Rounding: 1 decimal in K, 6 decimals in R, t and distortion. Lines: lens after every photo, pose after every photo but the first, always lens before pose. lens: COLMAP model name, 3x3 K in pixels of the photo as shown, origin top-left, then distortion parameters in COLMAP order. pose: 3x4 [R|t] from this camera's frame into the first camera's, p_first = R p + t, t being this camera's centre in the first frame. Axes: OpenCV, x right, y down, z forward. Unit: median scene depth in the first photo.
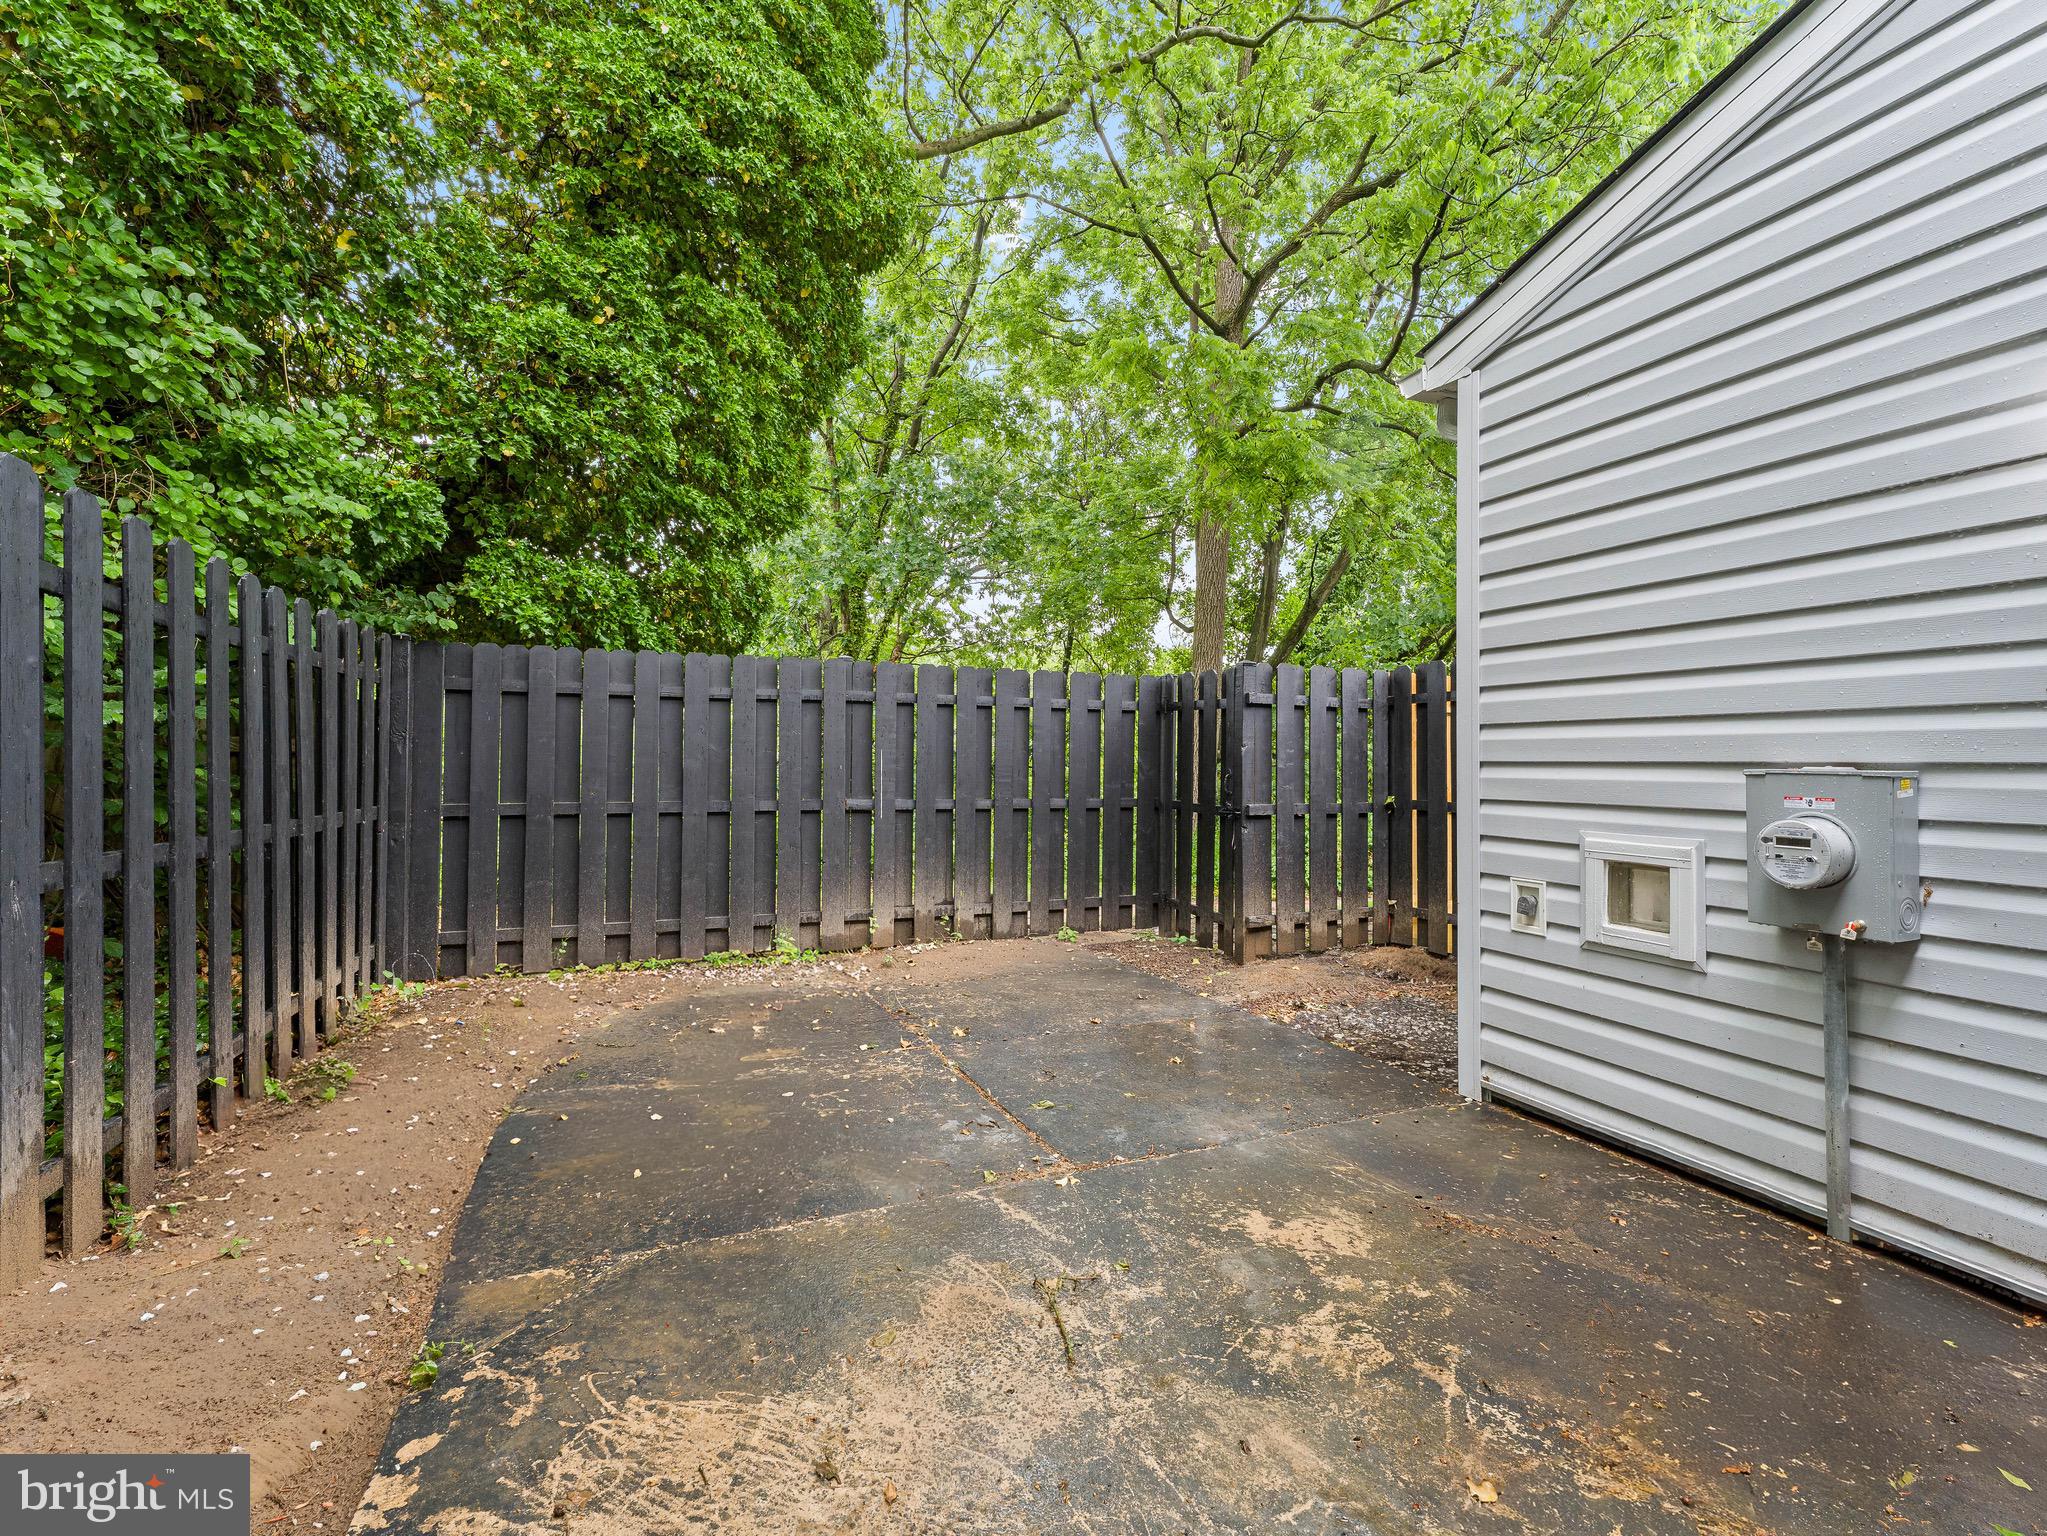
lens RADIAL K [[940.8, 0, 1022.8], [0, 940.8, 761.0], [0, 0, 1]] dist [-0.001792, 0.000062]
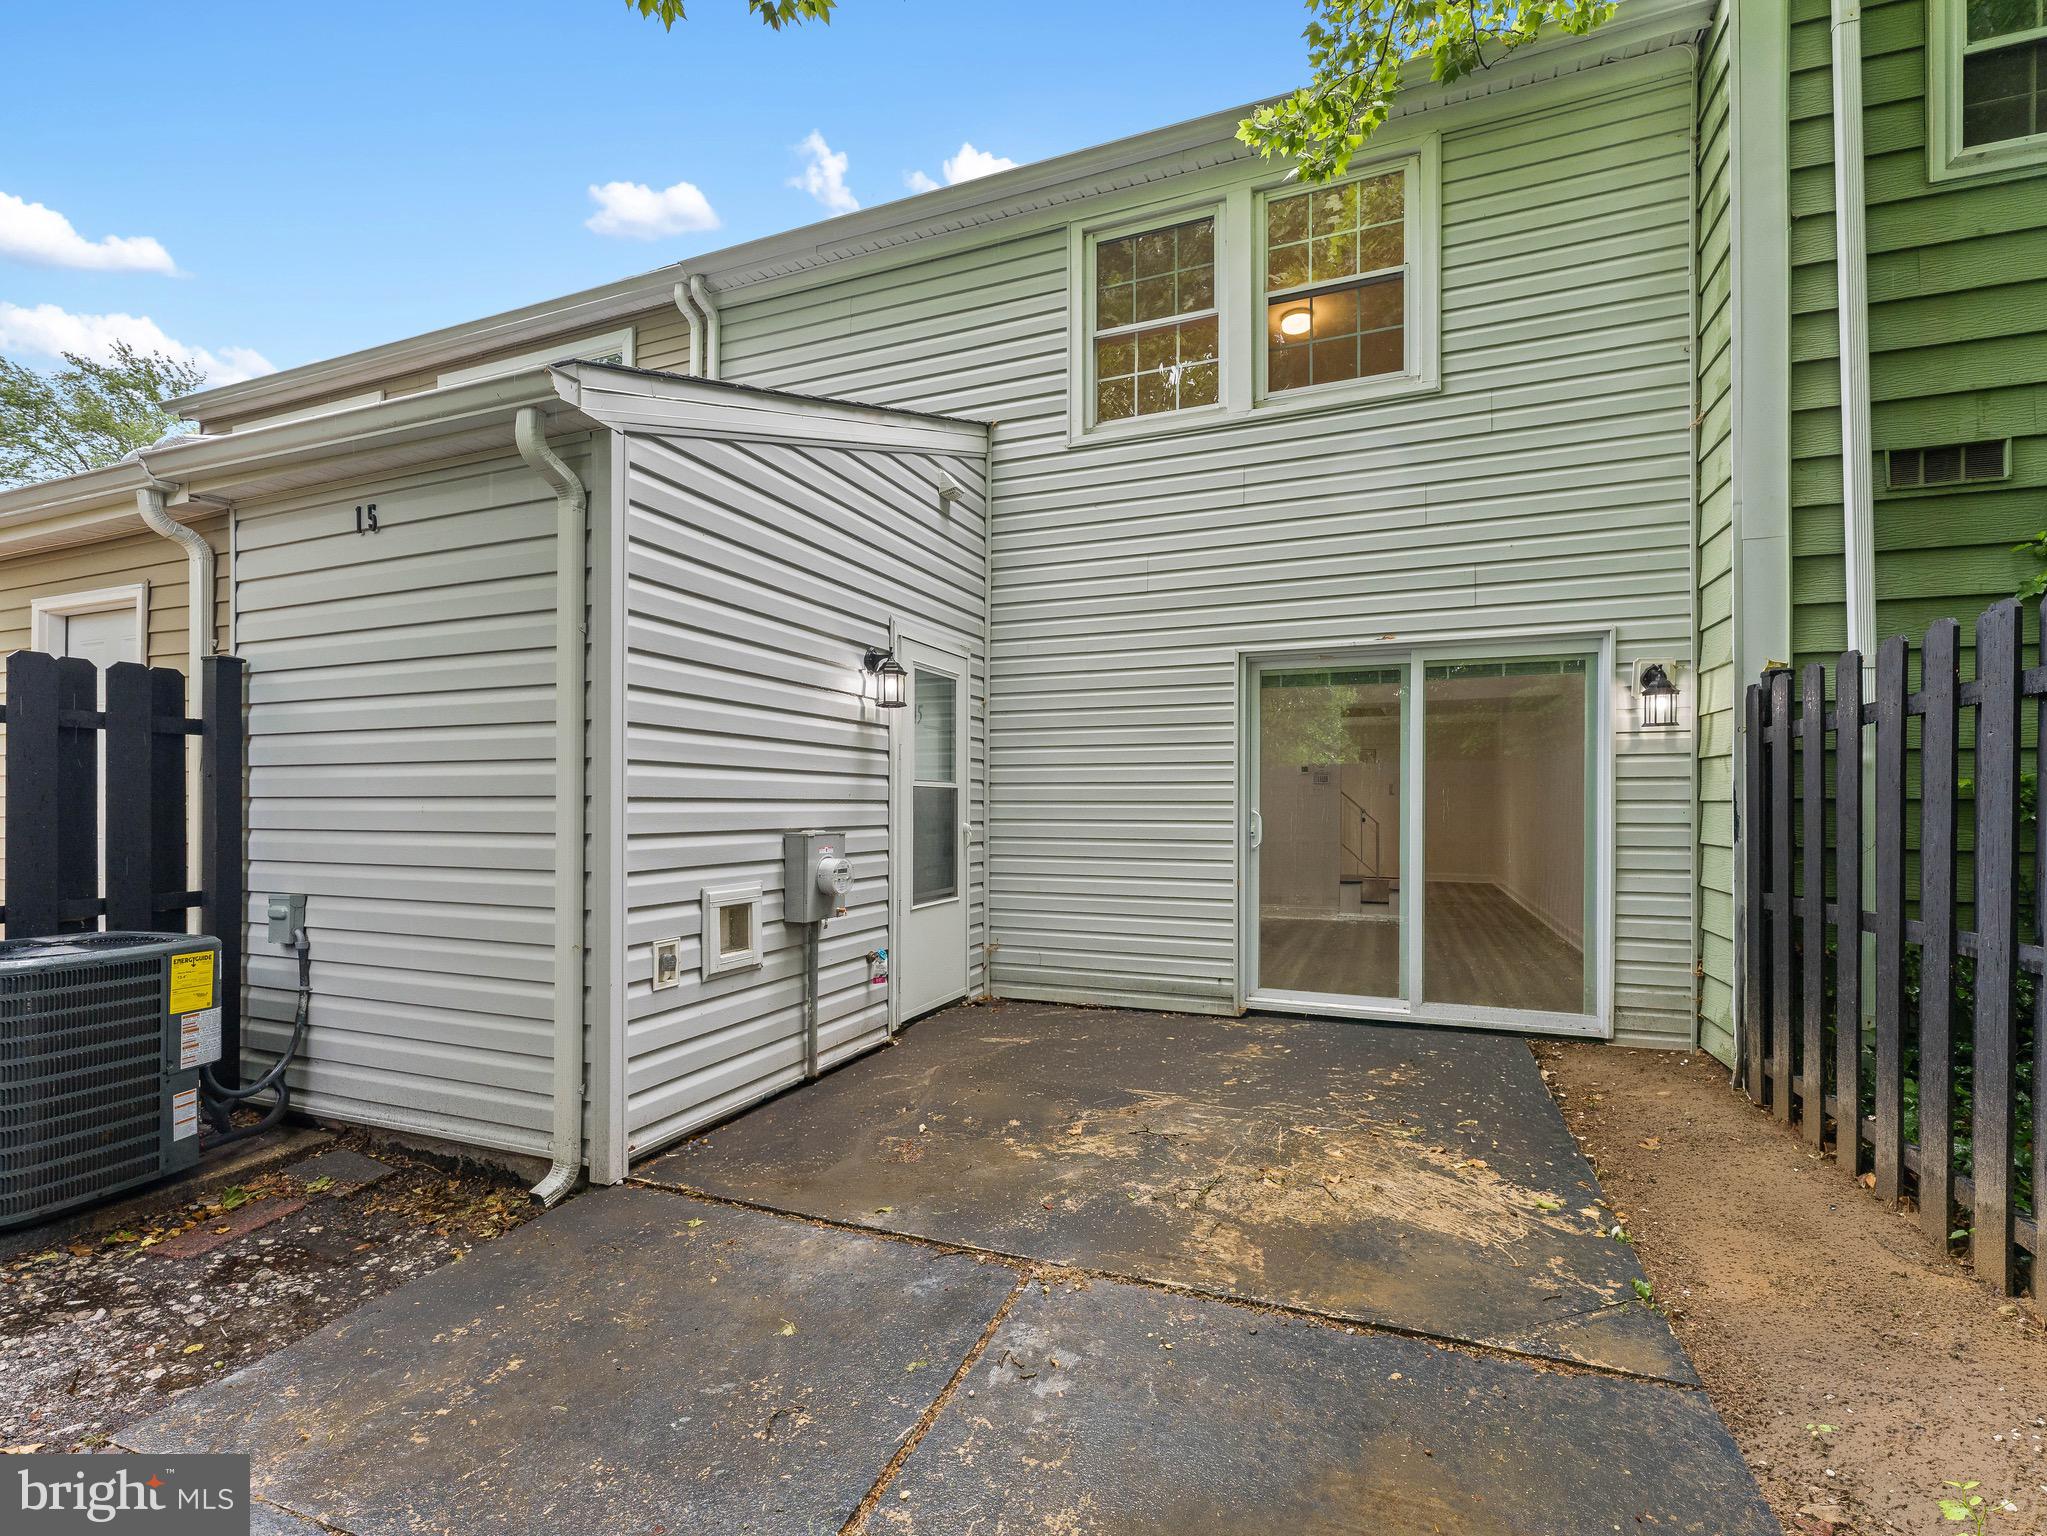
lens RADIAL K [[940.8, 0, 1020.6], [0, 940.8, 806.7], [0, 0, 1]] dist [-0.001792, 0.000062]
pose [[-0.718146, -0.007091, 0.695856, -0.641099], [-0.004600, 0.999975, 0.005442, -0.046568], [-0.695877, 0.000708, -0.718160, 1.806448]]
